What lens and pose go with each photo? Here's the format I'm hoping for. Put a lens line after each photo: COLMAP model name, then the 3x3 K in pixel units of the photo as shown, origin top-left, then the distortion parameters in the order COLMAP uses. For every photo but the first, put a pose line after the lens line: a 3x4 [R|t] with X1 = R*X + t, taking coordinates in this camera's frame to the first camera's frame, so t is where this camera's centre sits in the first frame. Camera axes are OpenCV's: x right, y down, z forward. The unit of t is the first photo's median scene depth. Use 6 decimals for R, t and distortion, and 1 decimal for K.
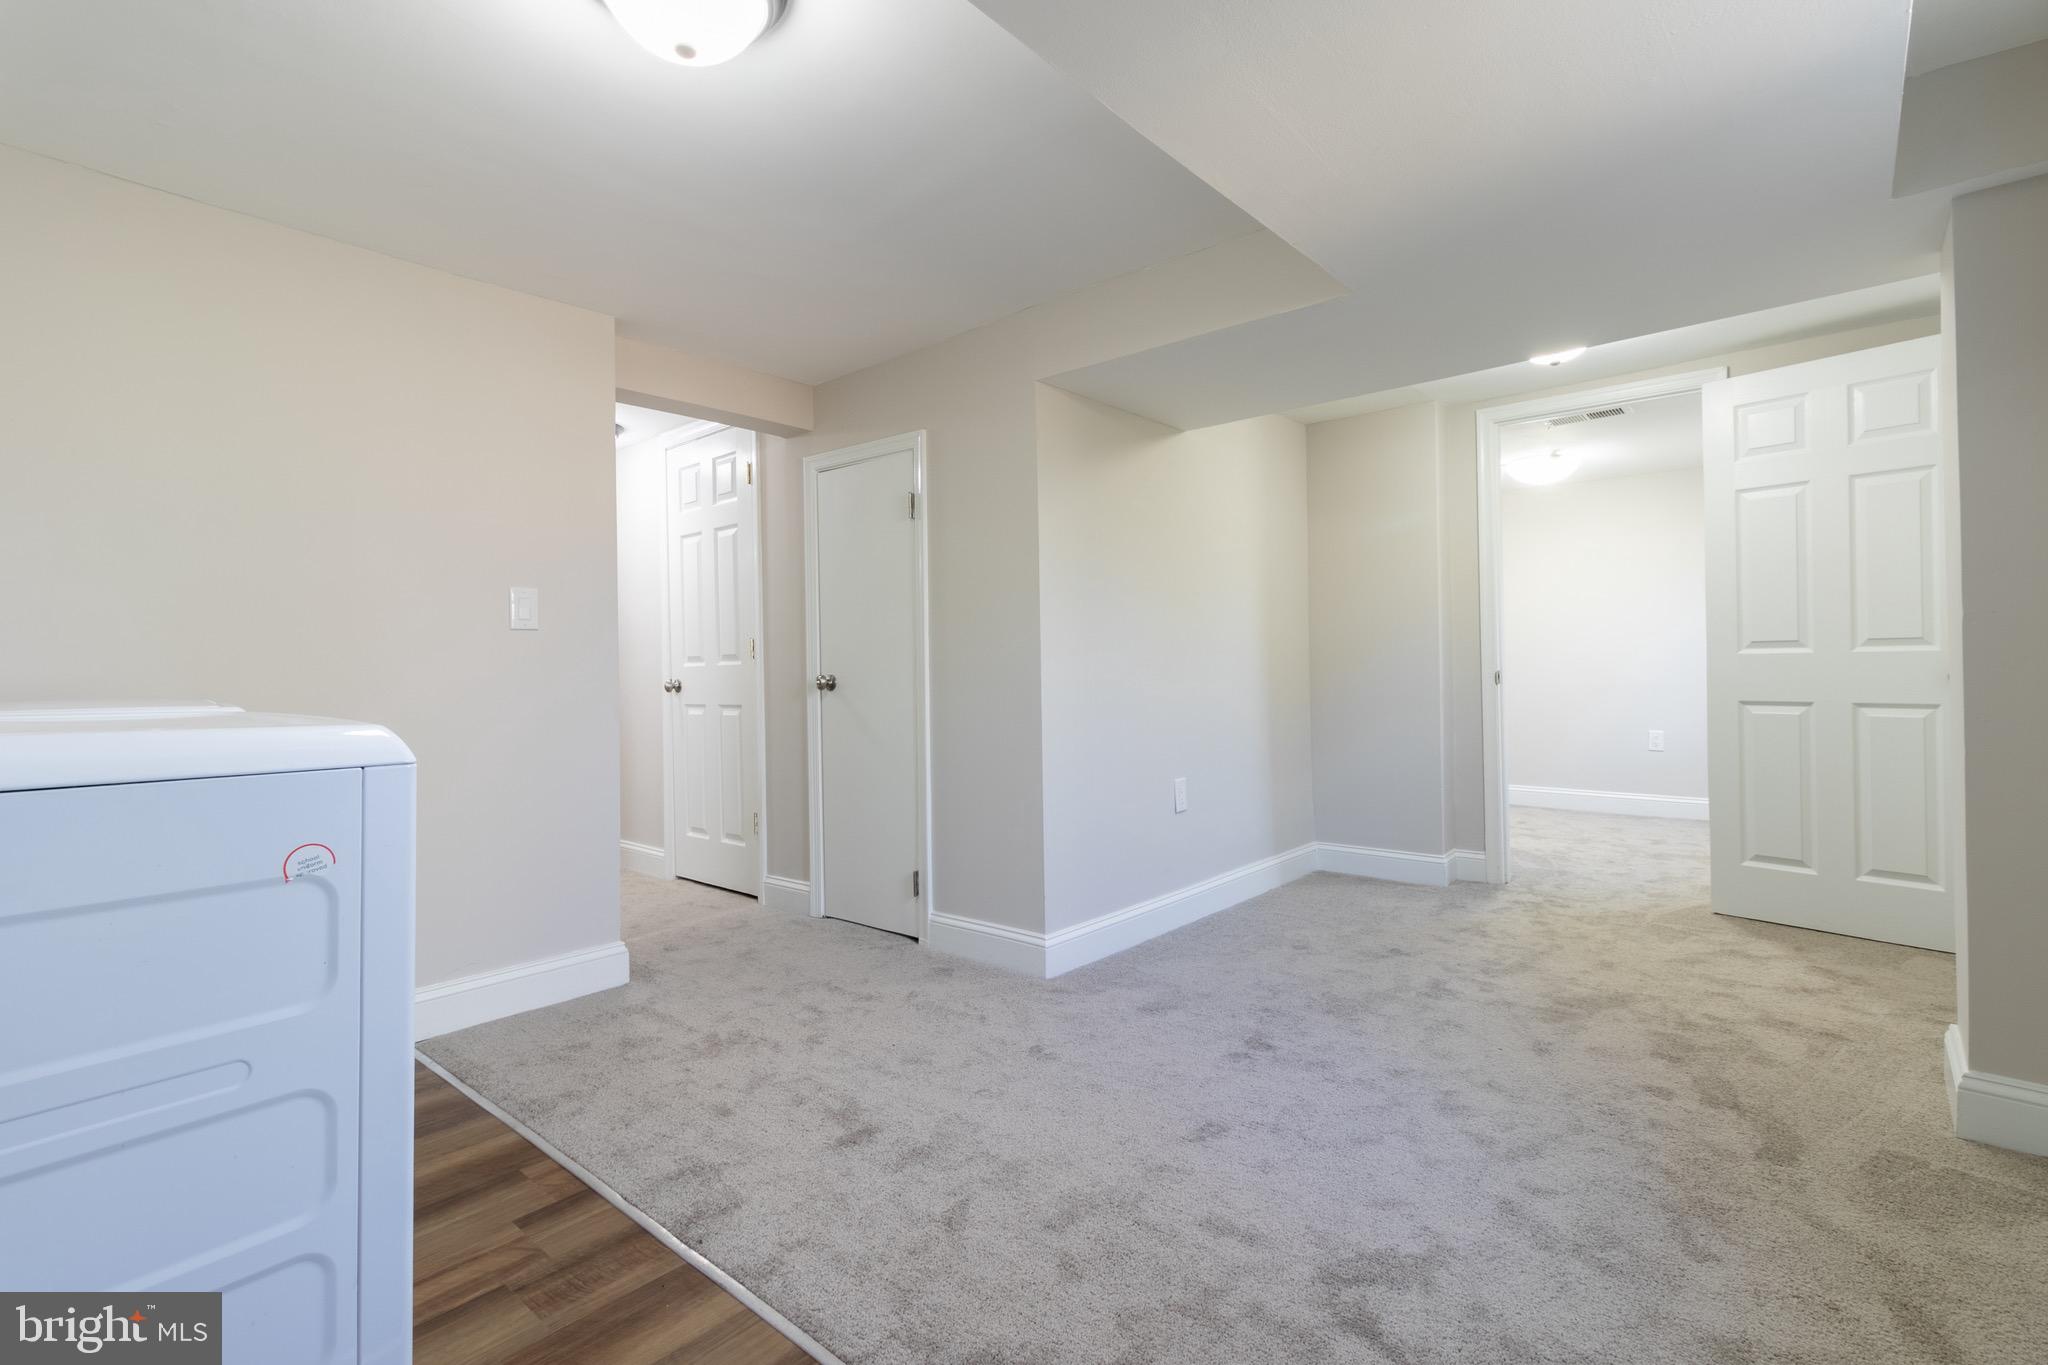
lens RADIAL K [[945.9, 0, 1017.6], [0, 945.9, 661.4], [0, 0, 1]] dist [0.006111, -0.000005]
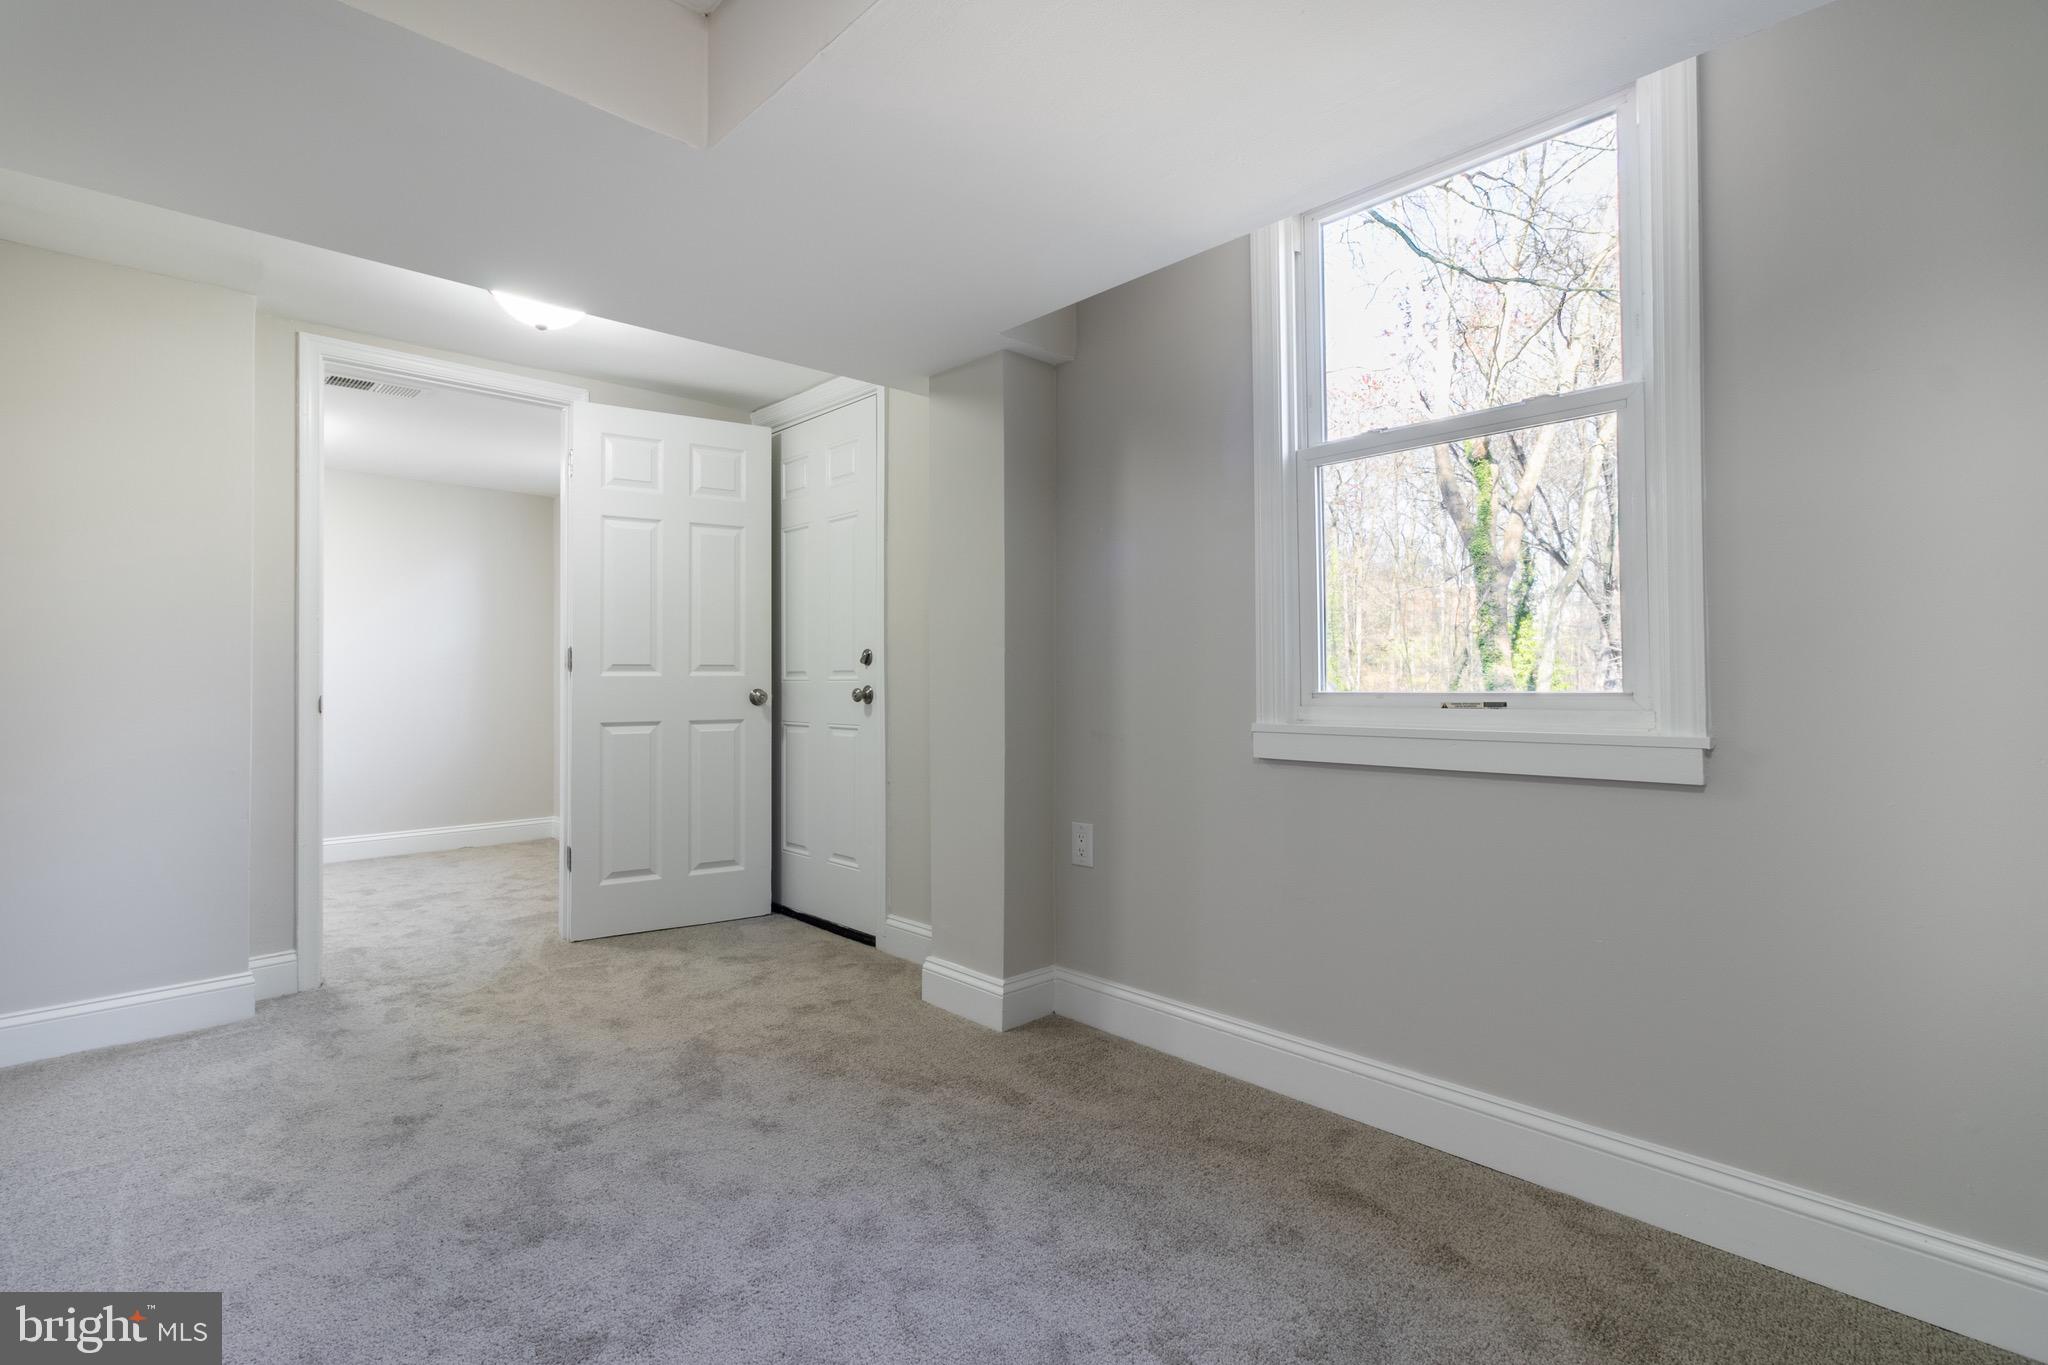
lens RADIAL K [[945.9, 0, 1017.6], [0, 945.9, 661.4], [0, 0, 1]] dist [0.006111, -0.000005]
pose [[0.096521, 0.029925, 0.994881, -0.267924], [-0.002739, 0.999552, -0.029800, 0.006468], [-0.995327, 0.000152, 0.096560, 0.604304]]
